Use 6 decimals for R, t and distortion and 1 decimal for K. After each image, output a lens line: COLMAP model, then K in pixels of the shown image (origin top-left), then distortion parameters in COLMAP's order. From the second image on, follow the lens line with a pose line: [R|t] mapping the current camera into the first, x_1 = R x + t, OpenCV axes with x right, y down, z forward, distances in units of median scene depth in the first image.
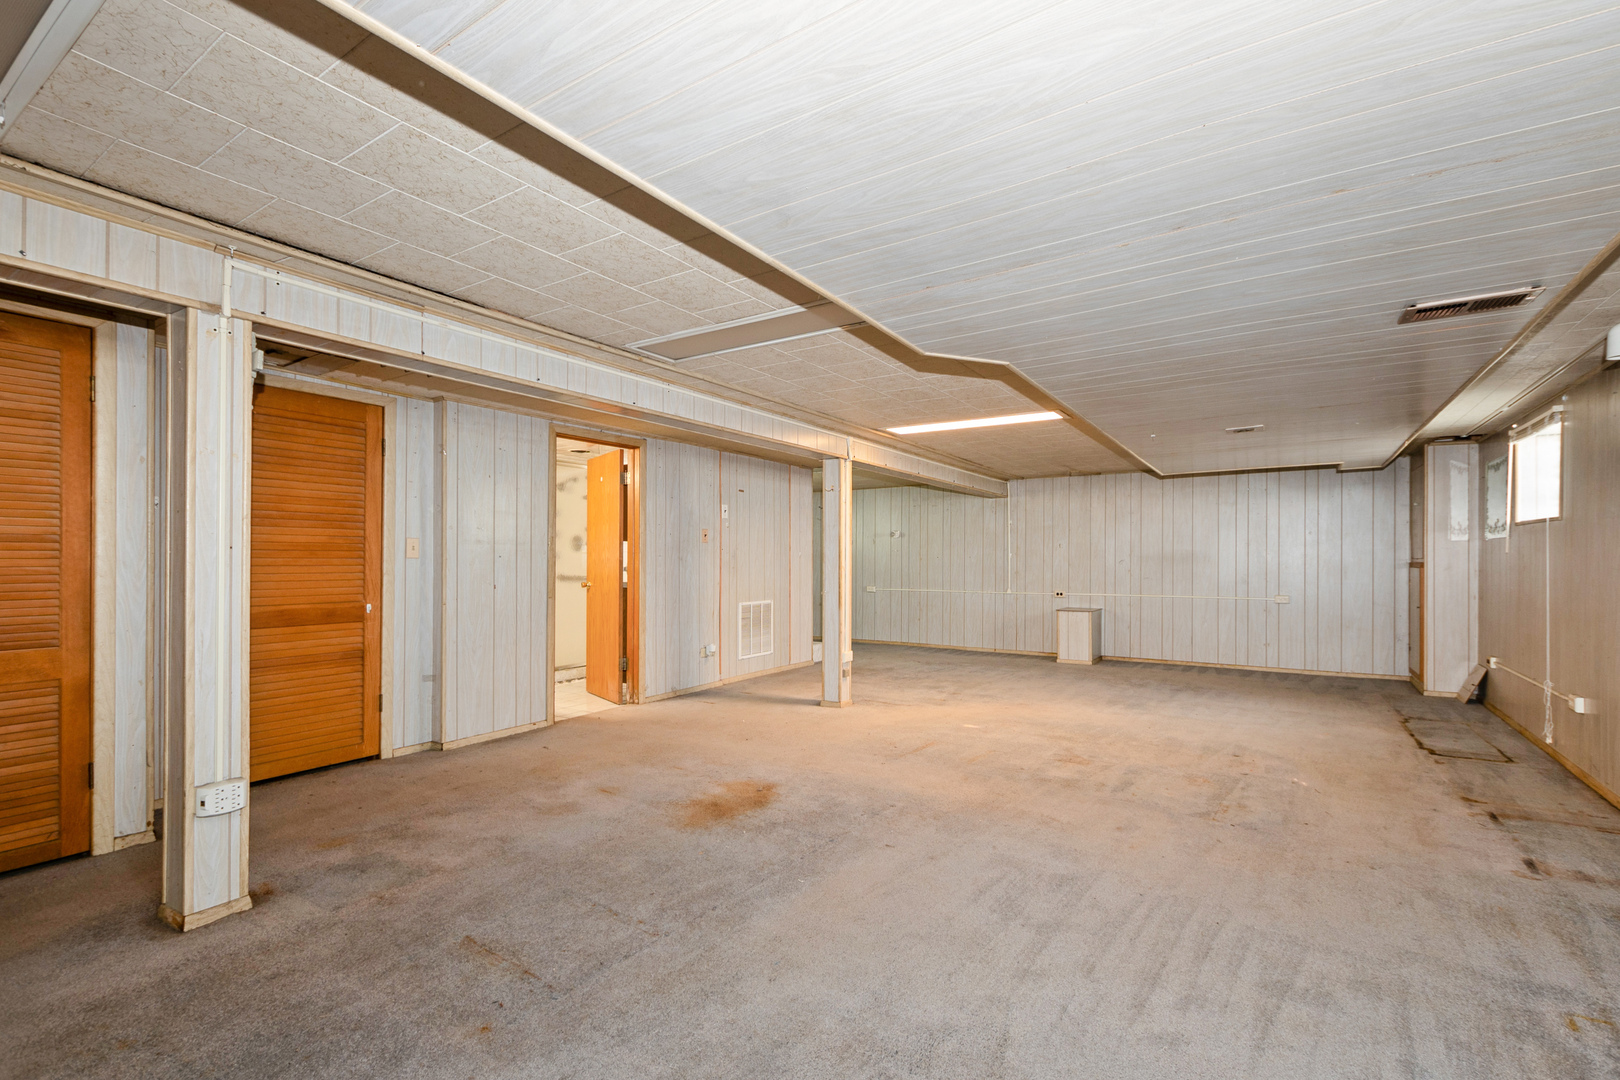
lens RADIAL K [[713.8, 0, 806.8], [0, 713.8, 550.2], [0, 0, 1]] dist [0.000898, -0.000648]
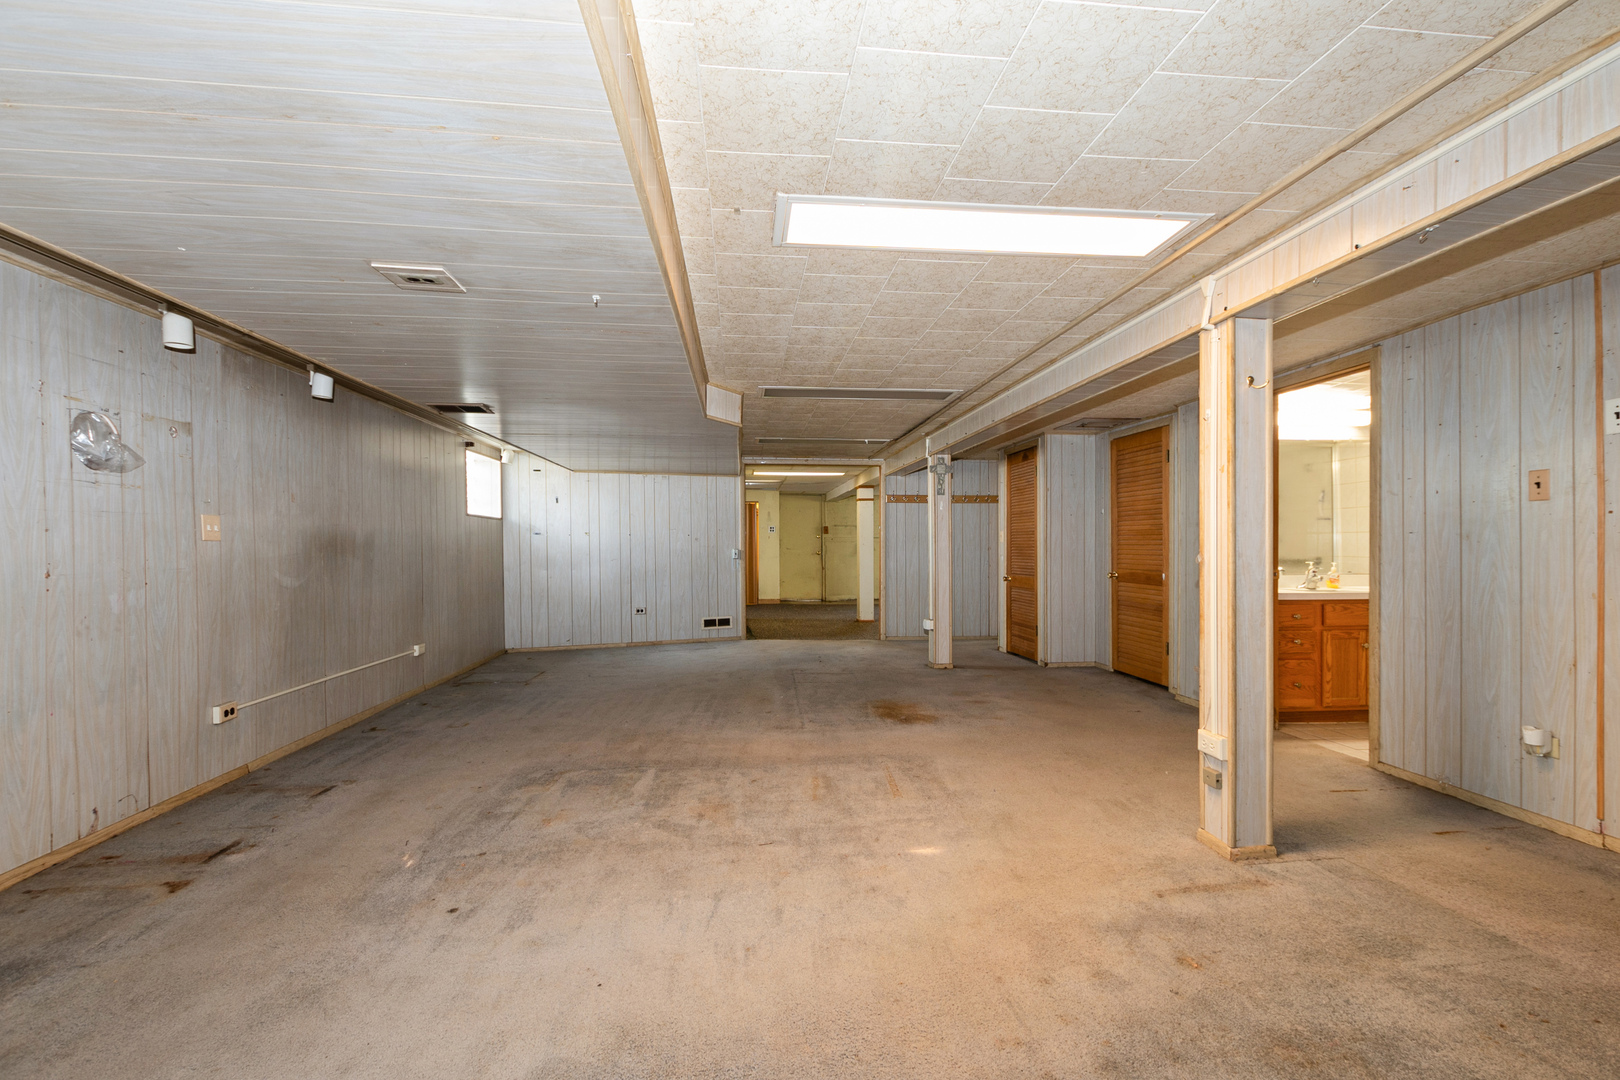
lens RADIAL K [[713.8, 0, 807.5], [0, 713.8, 545.8], [0, 0, 1]] dist [0.000898, -0.000648]
pose [[-0.778528, -0.004139, -0.627596, 0.810073], [-0.000840, 0.999984, -0.005553, 0.032826], [0.627609, -0.003796, -0.778520, 1.723168]]
